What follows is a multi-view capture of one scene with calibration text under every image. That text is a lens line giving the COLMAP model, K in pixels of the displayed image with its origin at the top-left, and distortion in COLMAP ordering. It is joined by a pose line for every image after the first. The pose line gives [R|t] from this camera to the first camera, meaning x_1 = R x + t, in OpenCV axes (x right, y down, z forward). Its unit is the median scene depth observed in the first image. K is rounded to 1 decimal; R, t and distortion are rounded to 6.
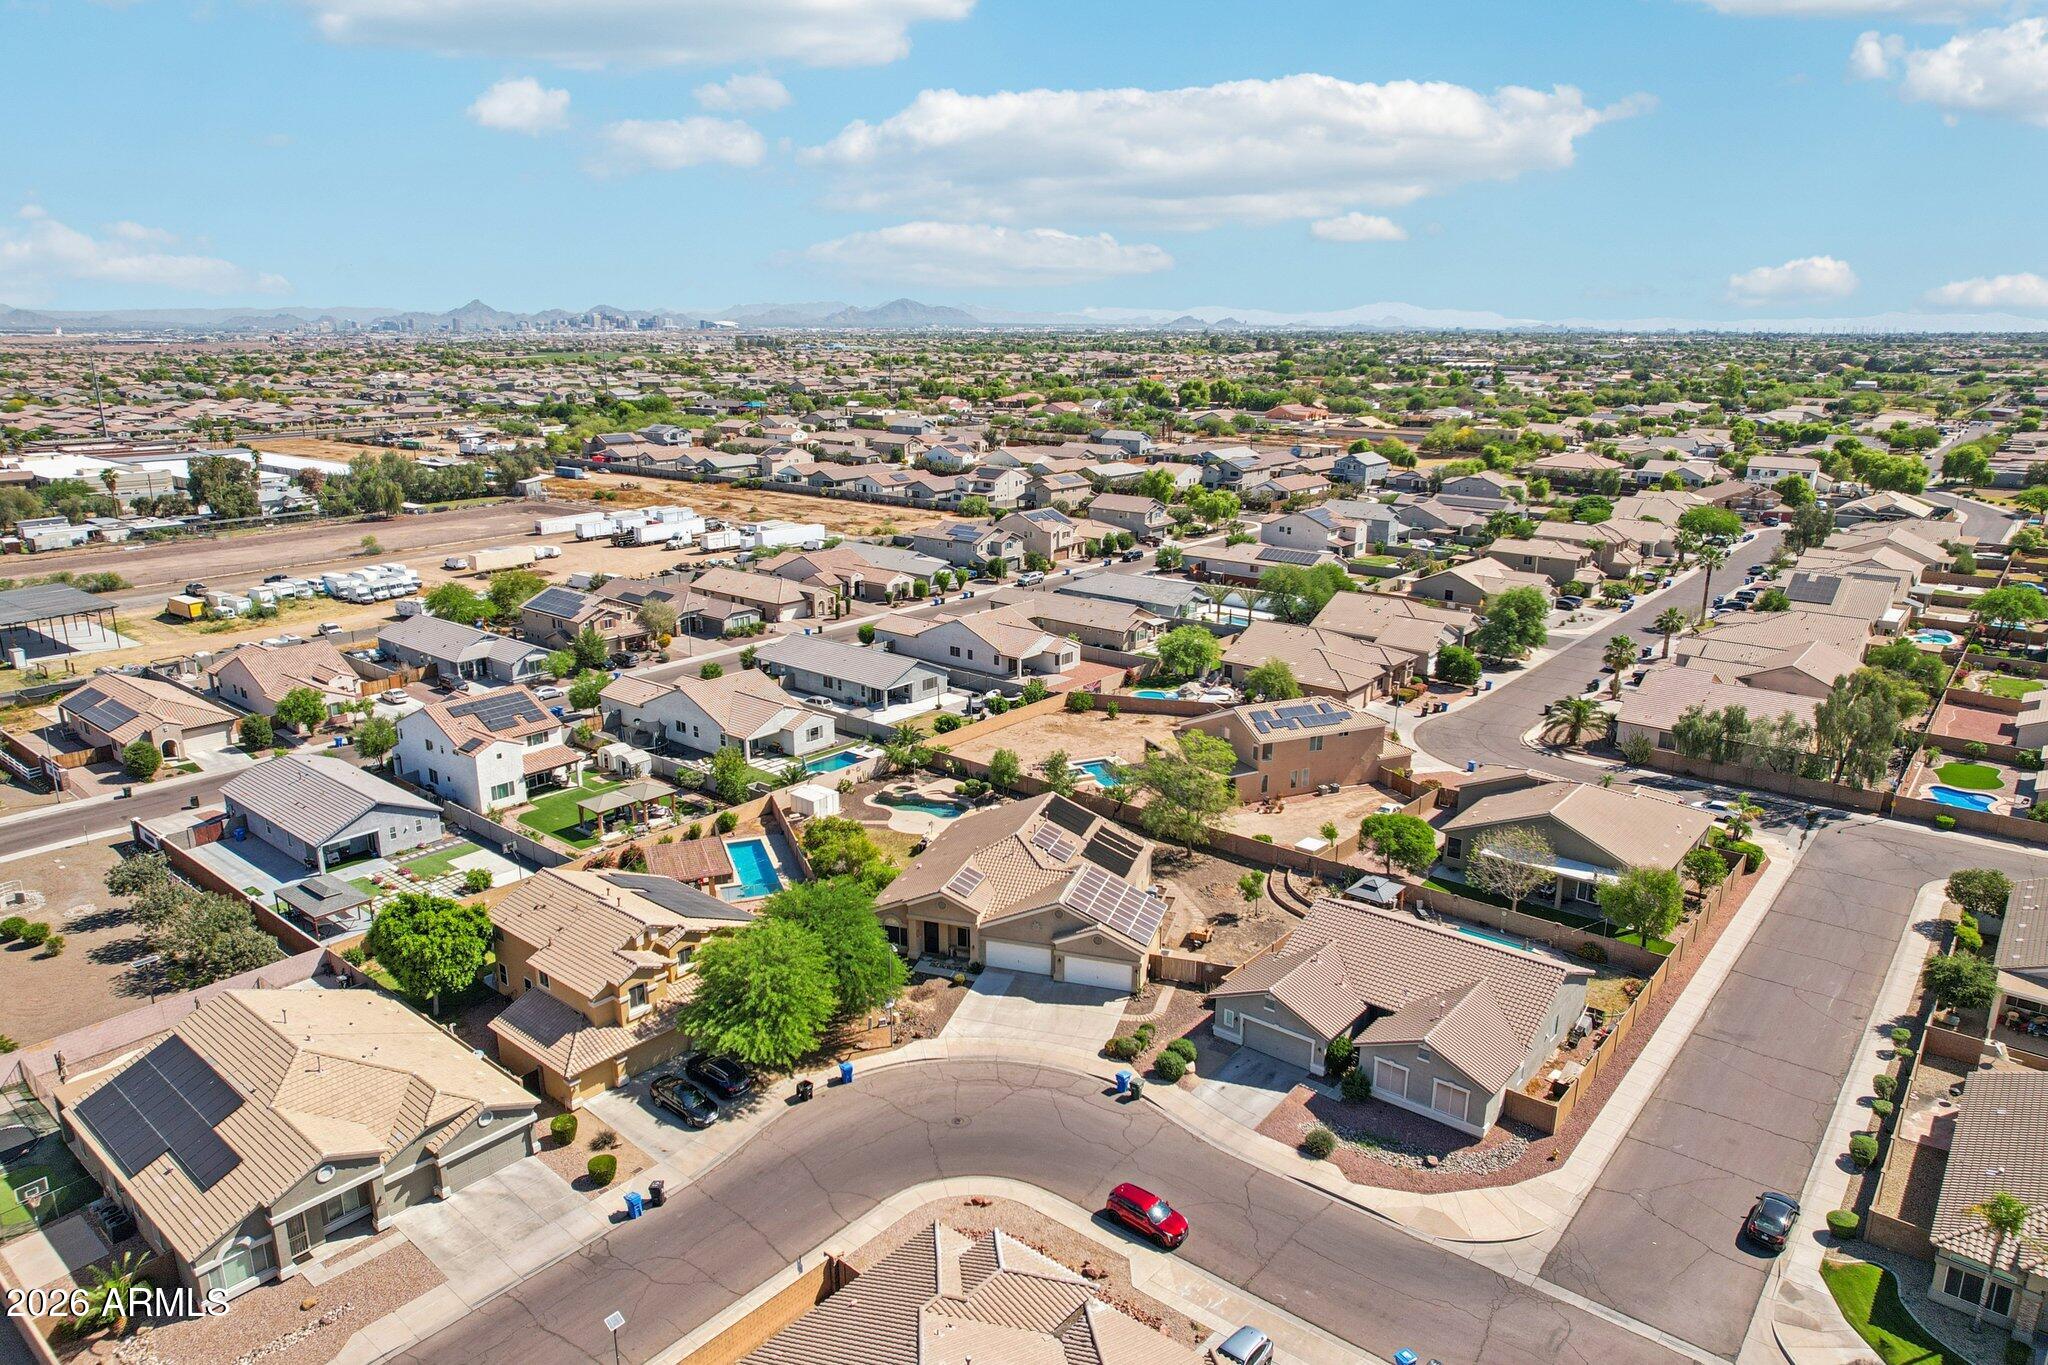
lens RADIAL K [[1319.7, 0, 1013.0], [0, 1319.7, 687.5], [0, 0, 1]] dist [-0.062147, 0.051923]
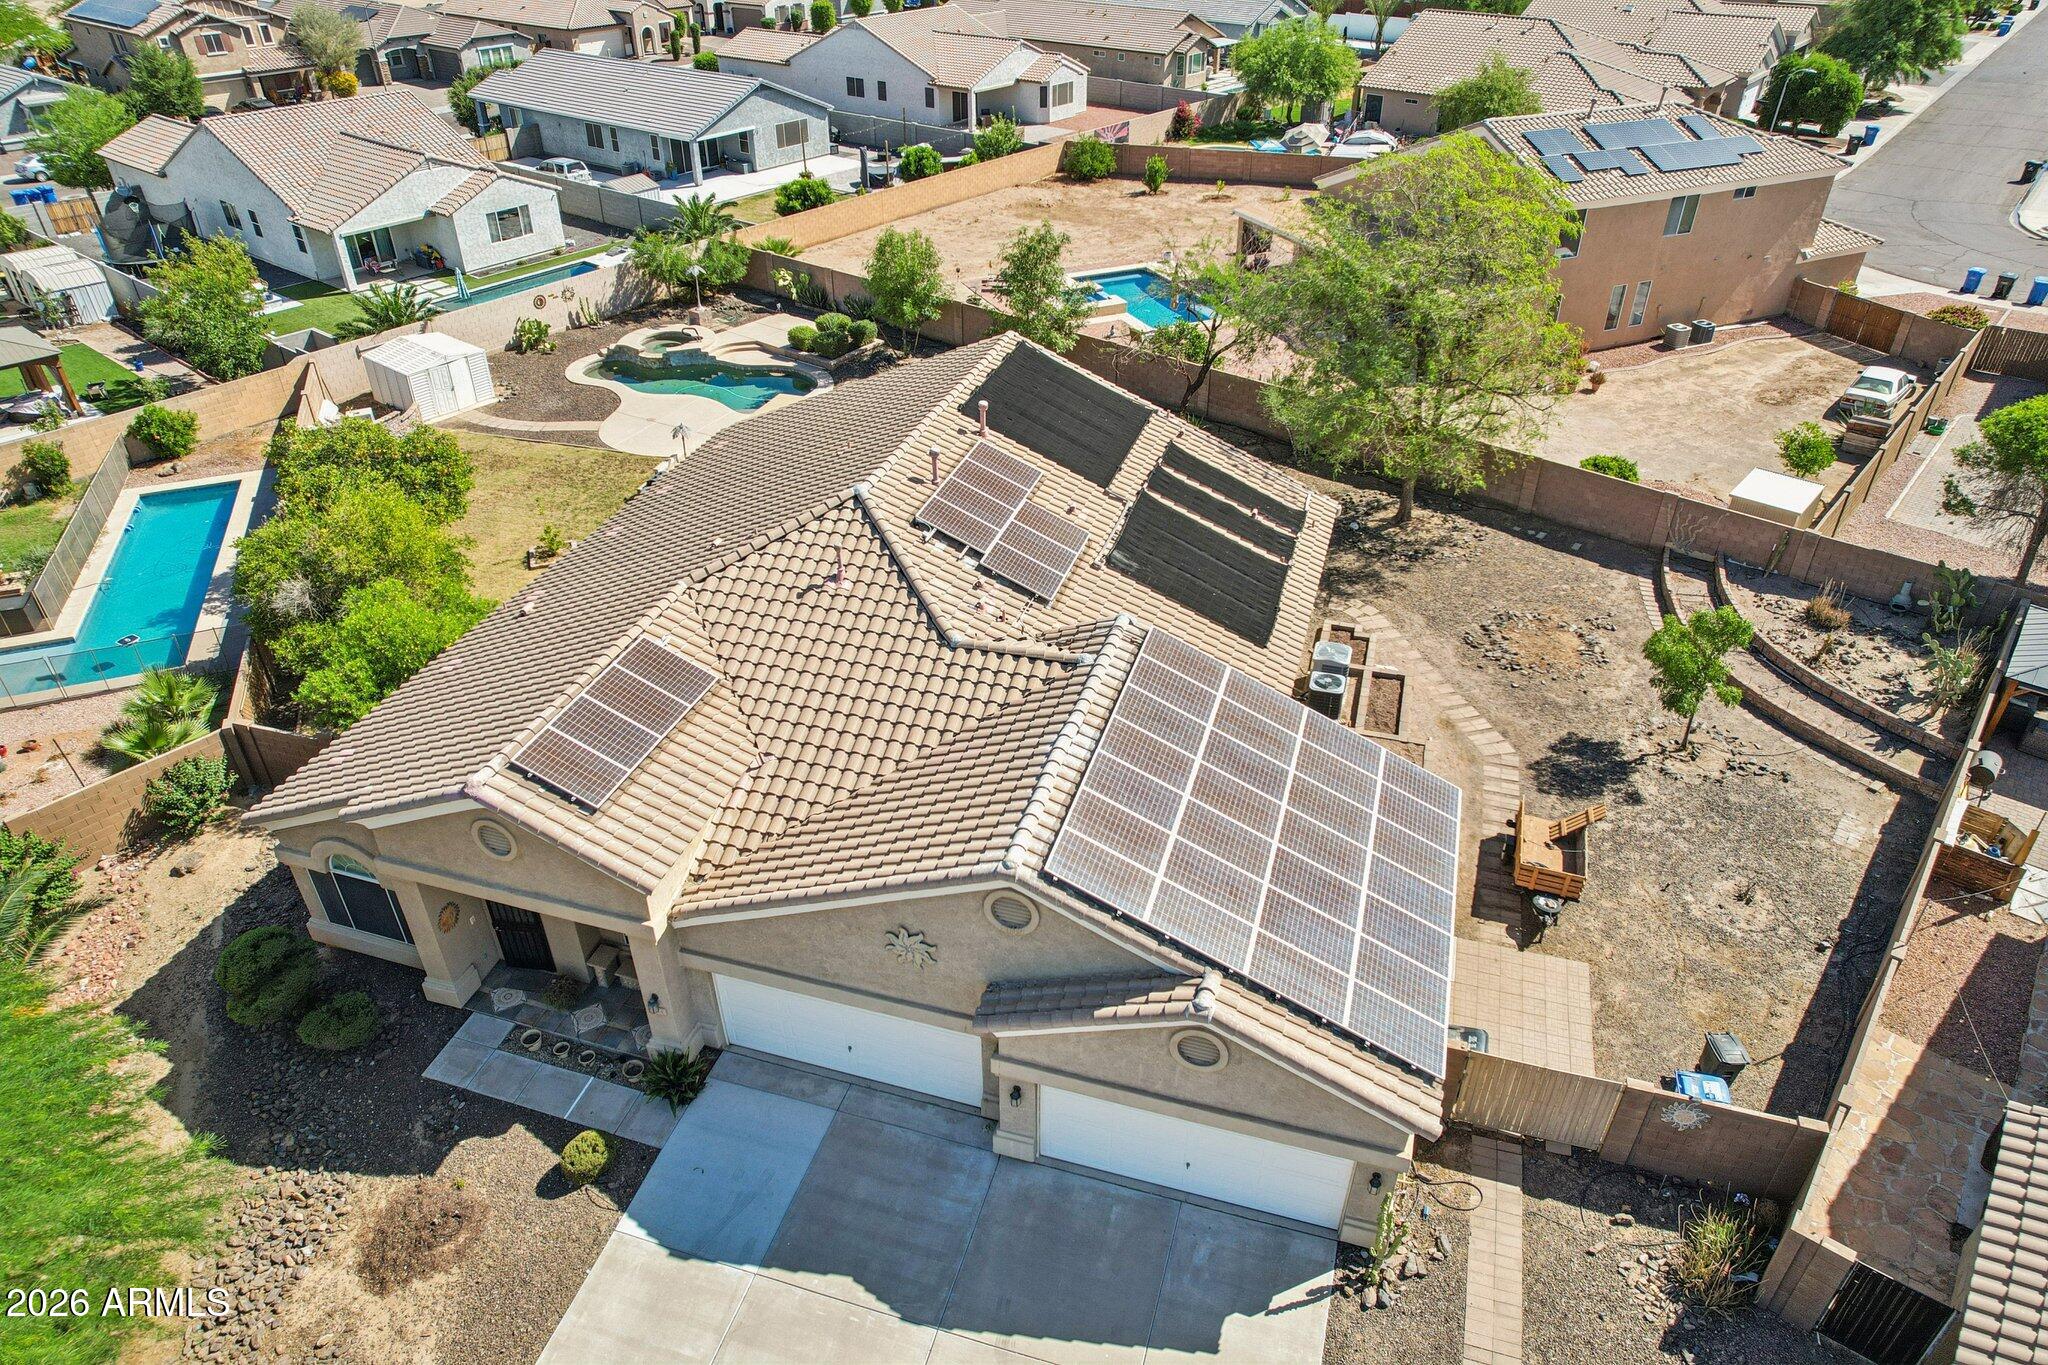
lens RADIAL K [[1319.7, 0, 1029.4], [0, 1319.7, 651.7], [0, 0, 1]] dist [-0.062147, 0.051923]
pose [[0.999861, -0.012207, 0.011367, 0.026292], [0.008318, 0.955594, 0.294568, 0.052062], [-0.014458, -0.294433, 0.955563, 0.594682]]
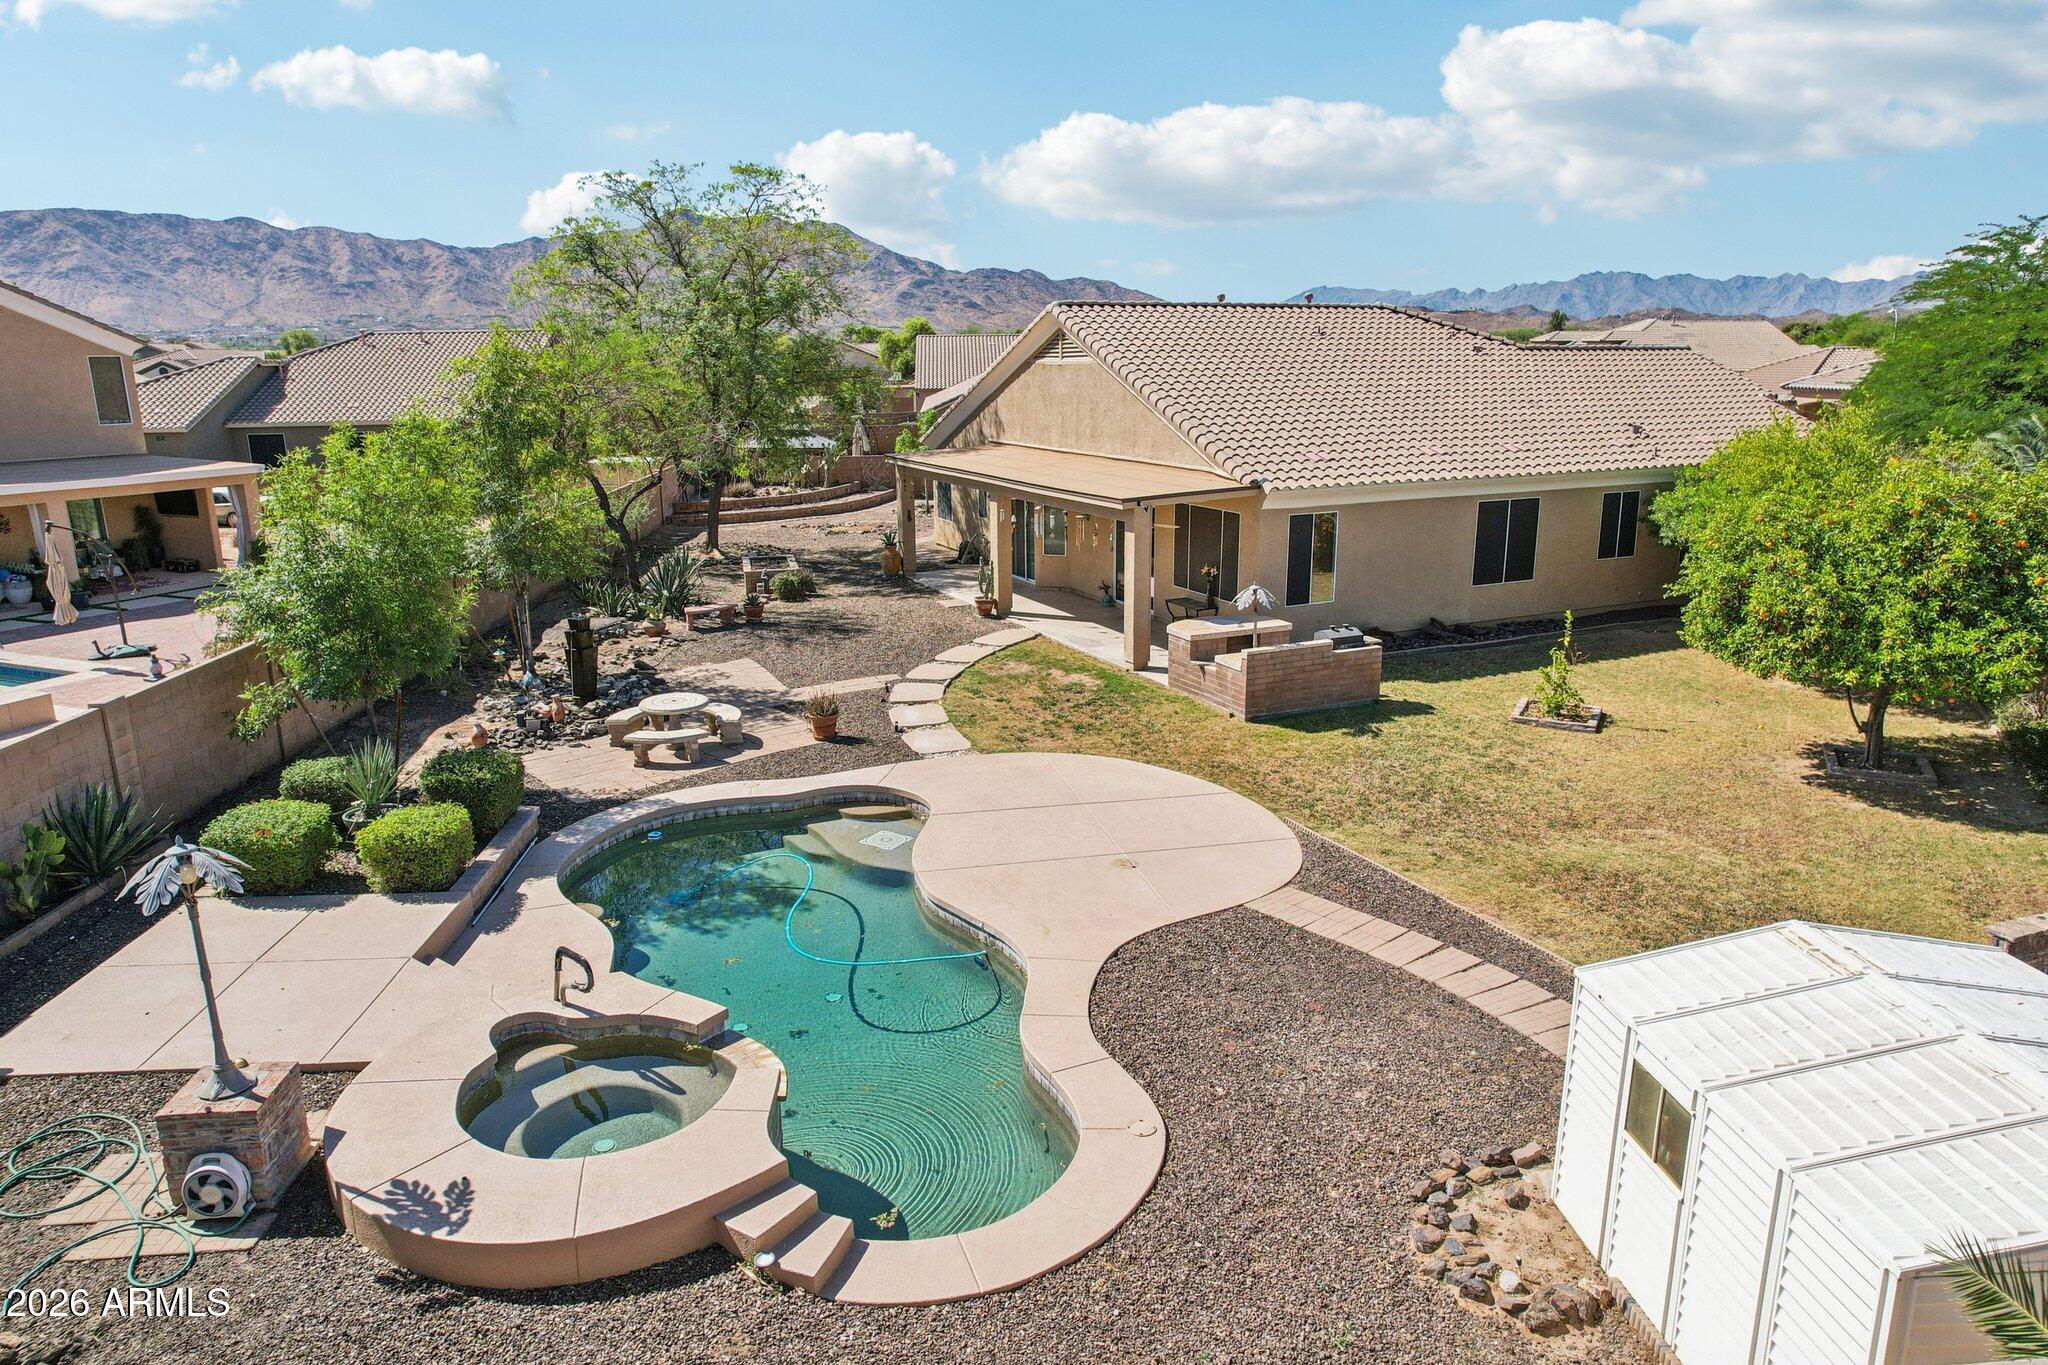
lens RADIAL K [[1319.7, 0, 1028.6], [0, 1319.7, 680.0], [0, 0, 1]] dist [-0.062147, 0.051923]
pose [[-0.690597, -0.167000, 0.703695, -0.158425], [0.206096, 0.887194, 0.412808, 0.028648], [-0.693254, 0.430113, -0.578276, 1.052742]]
